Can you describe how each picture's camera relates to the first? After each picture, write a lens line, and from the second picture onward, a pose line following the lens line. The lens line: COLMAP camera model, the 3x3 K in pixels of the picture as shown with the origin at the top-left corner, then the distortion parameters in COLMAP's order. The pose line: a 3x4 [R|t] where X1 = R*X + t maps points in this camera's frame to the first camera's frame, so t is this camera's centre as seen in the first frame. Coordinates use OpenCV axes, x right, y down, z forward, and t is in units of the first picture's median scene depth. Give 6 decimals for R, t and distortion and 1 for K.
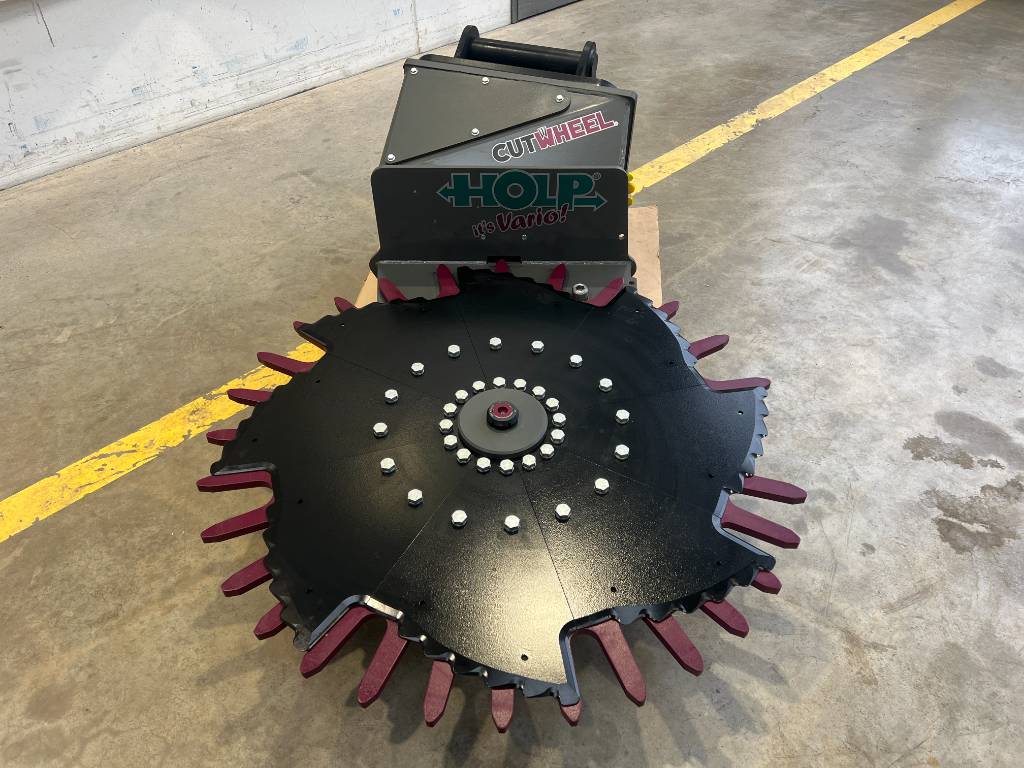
lens RADIAL K [[770.3, 0, 505.4], [0, 770.3, 383.7], [0, 0, 1]] dist [0.056746, -0.055039]
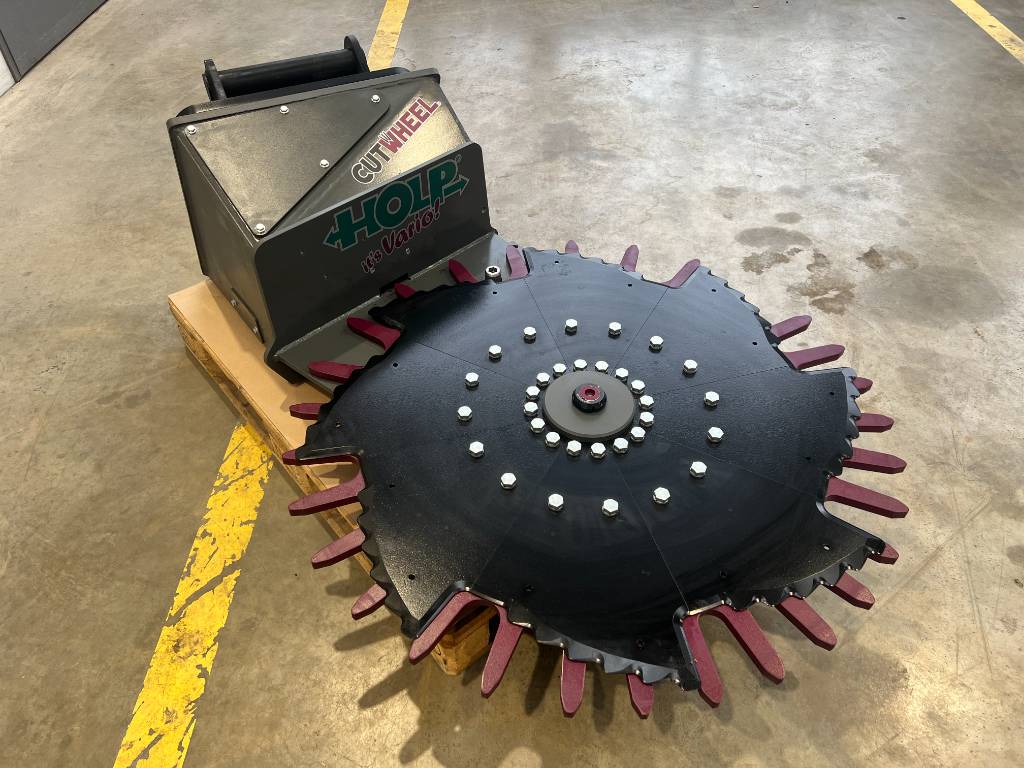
lens RADIAL K [[771.5, 0, 510.1], [0, 771.5, 390.3], [0, 0, 1]] dist [0.056257, -0.059216]
pose [[0.699034, -0.508050, 0.503227, -0.460707], [0.498319, 0.850808, 0.166745, -0.147865], [-0.512864, 0.134207, 0.847914, 0.182126]]
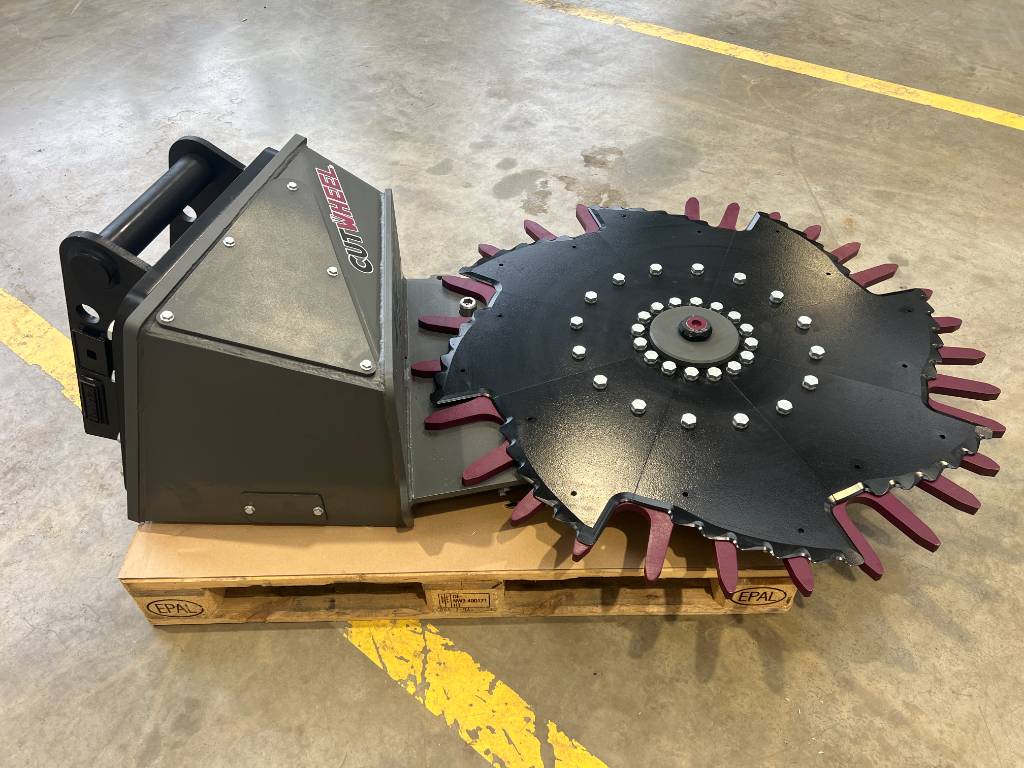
lens RADIAL K [[771.5, 0, 510.1], [0, 771.5, 390.3], [0, 0, 1]] dist [0.056257, -0.059216]
pose [[-0.117735, -0.694612, 0.709684, -0.634063], [0.695105, 0.452740, 0.558441, -0.555697], [-0.709202, 0.559053, 0.429525, 0.636735]]
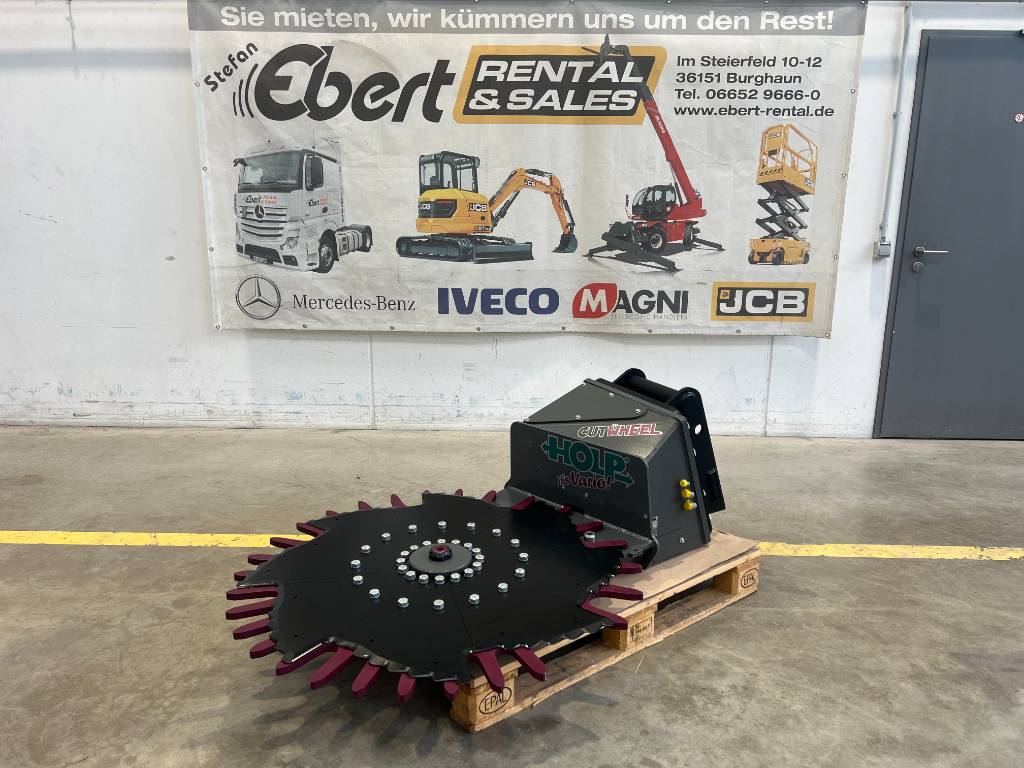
lens RADIAL K [[765.0, 0, 512.0], [0, 765.0, 384.0], [0, 0, 1]] dist [0.061253, -0.064076]
pose [[0.707515, 0.170606, -0.685796, 0.855738], [-0.490067, 0.817630, -0.302185, 0.125020], [0.509173, 0.549887, 0.662094, -0.063526]]
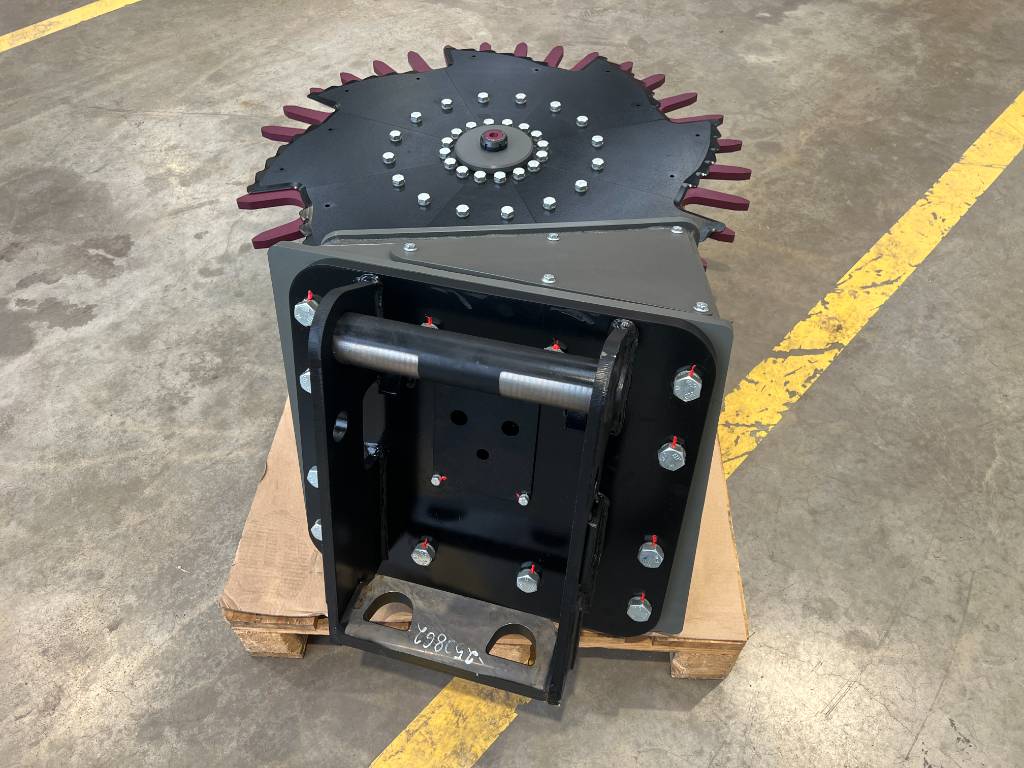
lens RADIAL K [[773.3, 0, 517.5], [0, 773.3, 385.2], [0, 0, 1]] dist [0.053485, -0.057265]
pose [[-0.998013, 0.052753, -0.034442, 0.016377], [-0.036558, -0.039687, 0.998543, -0.939963], [0.051309, 0.997819, 0.041537, 1.083858]]
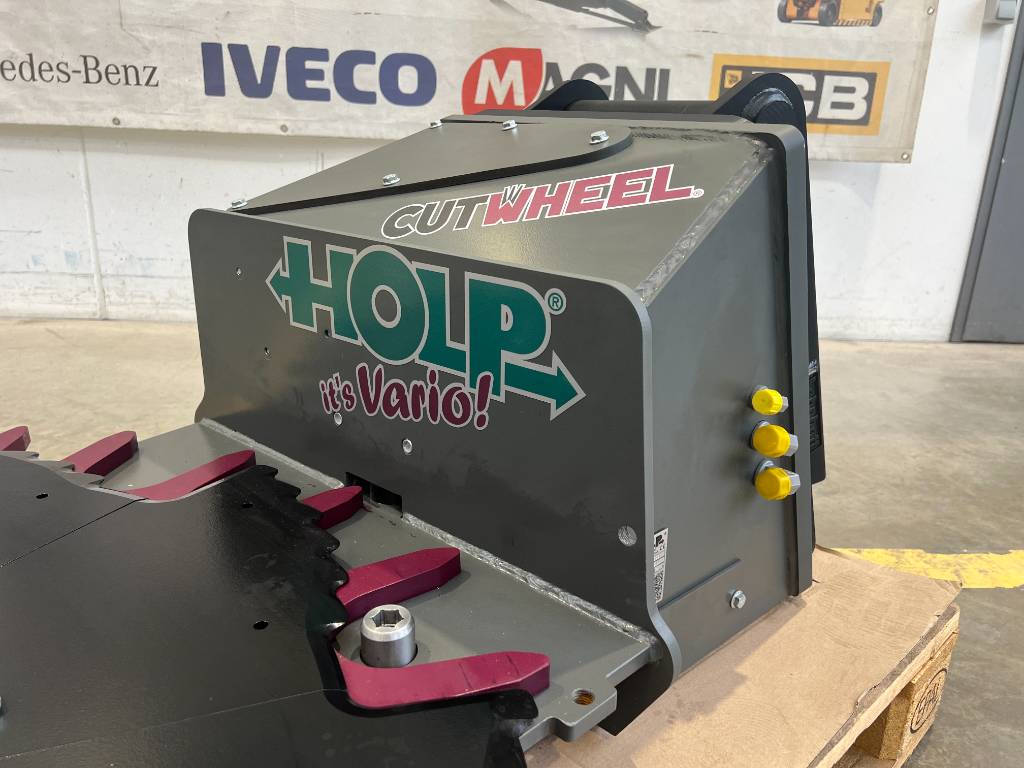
lens RADIAL K [[773.3, 0, 517.5], [0, 773.3, 385.2], [0, 0, 1]] dist [0.053485, -0.057265]
pose [[0.769293, 0.230612, -0.595824, 0.296228], [-0.468107, 0.838141, -0.279992, -0.140651], [0.434815, 0.494305, 0.752728, 0.757162]]
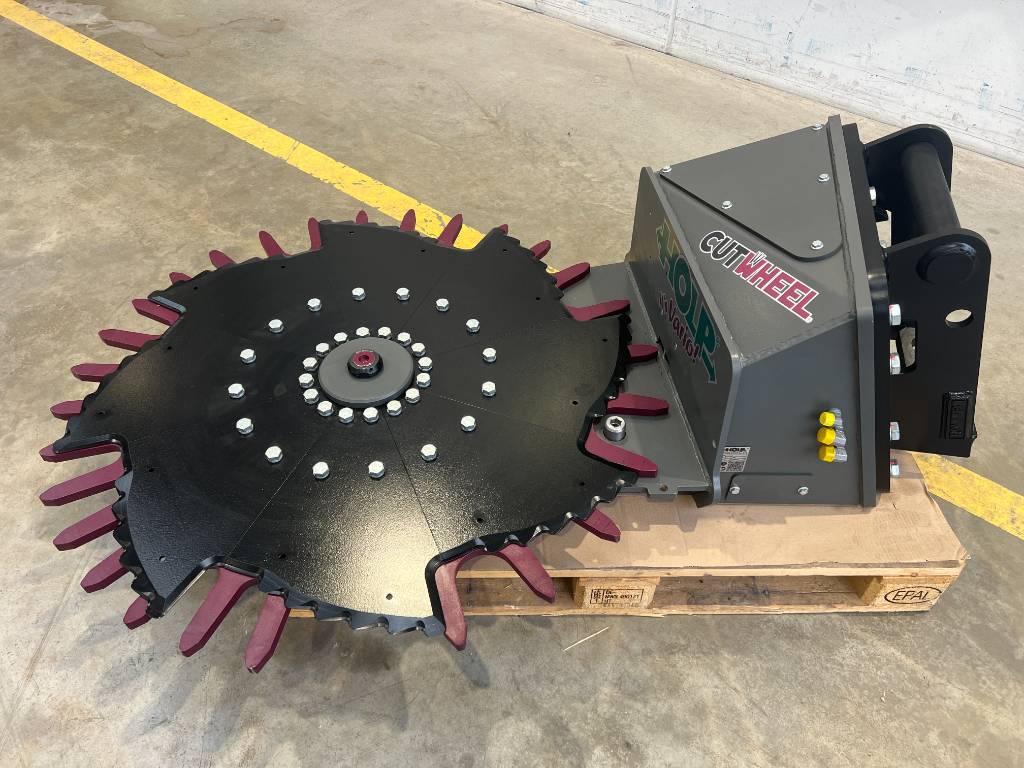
lens RADIAL K [[764.5, 0, 516.1], [0, 764.5, 383.6], [0, 0, 1]] dist [0.054872, -0.053221]
pose [[0.131882, 0.715486, -0.686066, 0.577889], [-0.689820, 0.563277, 0.454827, -0.424897], [0.711868, 0.413279, 0.567843, 0.489882]]
